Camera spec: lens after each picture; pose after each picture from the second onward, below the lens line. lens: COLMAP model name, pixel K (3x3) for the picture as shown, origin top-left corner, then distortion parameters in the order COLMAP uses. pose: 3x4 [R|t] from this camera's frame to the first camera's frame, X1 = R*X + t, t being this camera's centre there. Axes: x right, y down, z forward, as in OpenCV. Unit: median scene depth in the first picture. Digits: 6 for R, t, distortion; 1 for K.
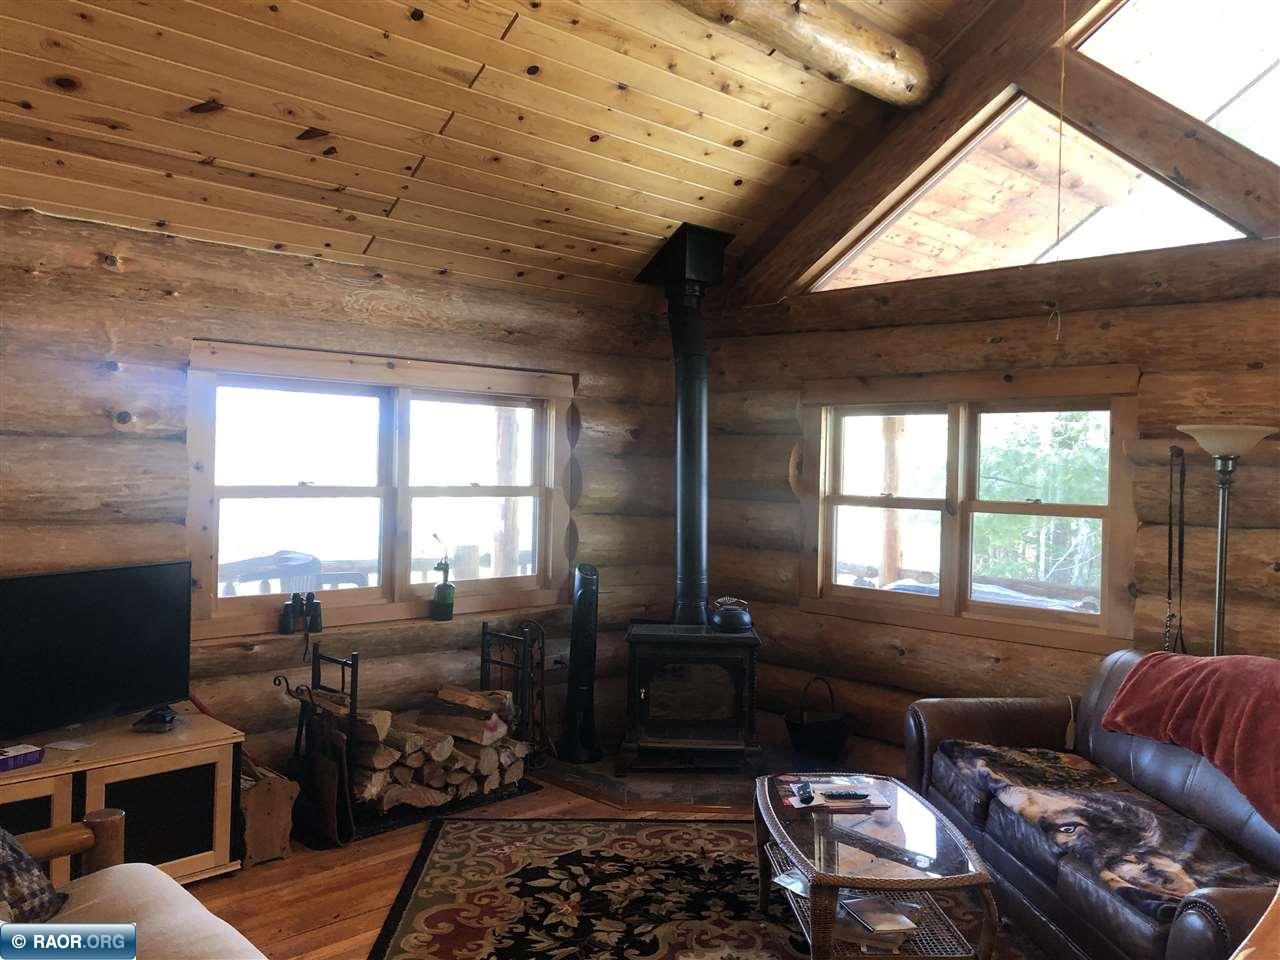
lens RADIAL K [[1038.3, 0, 643.7], [0, 1038.3, 476.8], [0, 0, 1]] dist [0.046843, 0.001192]
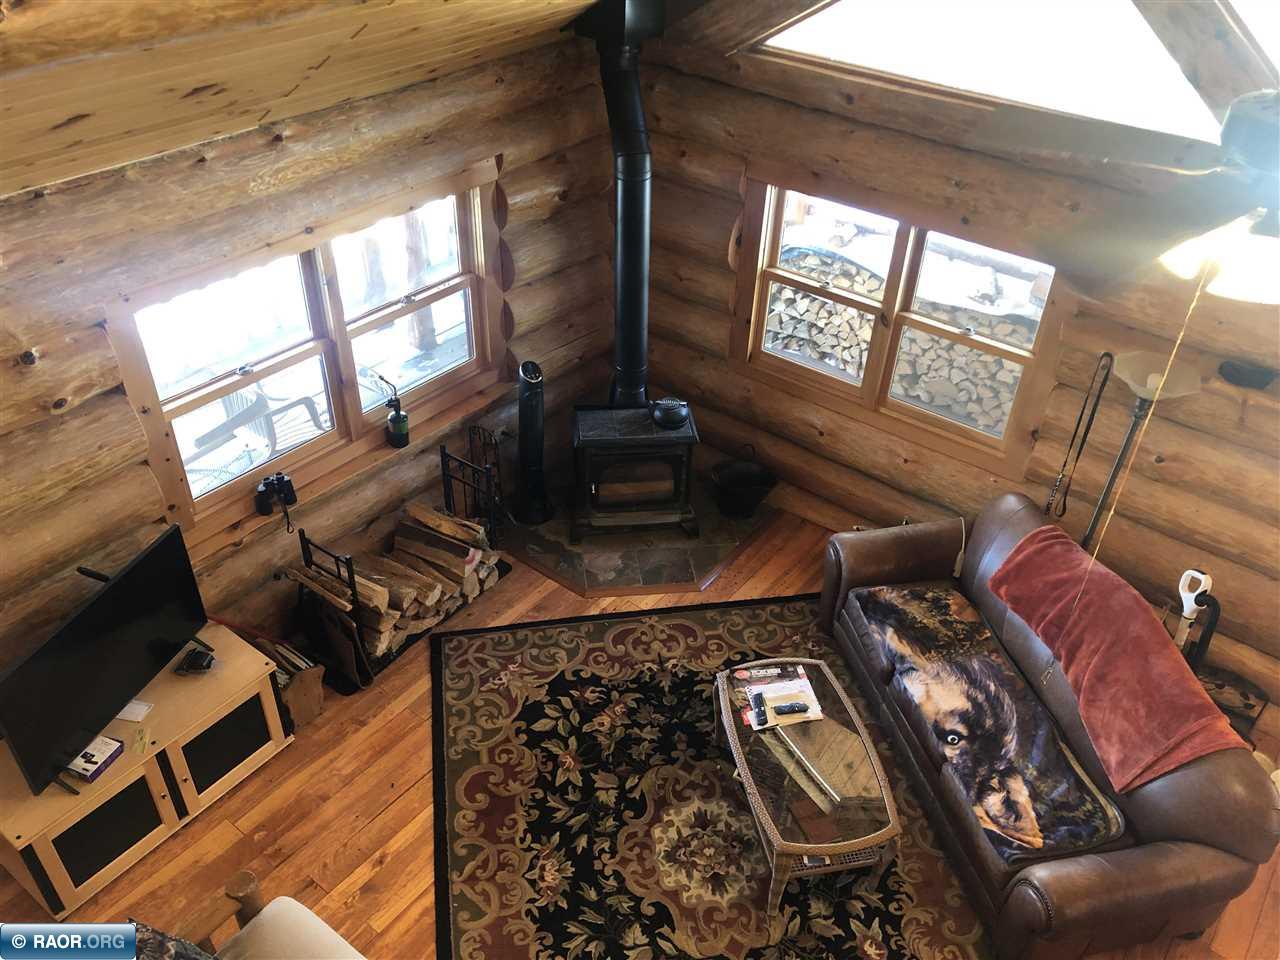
lens RADIAL K [[1043.4, 0, 640.0], [0, 1043.4, 480.0], [0, 0, 1]] dist [0.100252, -0.114515]
pose [[0.990627, -0.074534, 0.114464, -0.097326], [-0.008117, 0.804401, 0.594031, -0.572685], [-0.136351, -0.589392, 0.796257, 0.134418]]
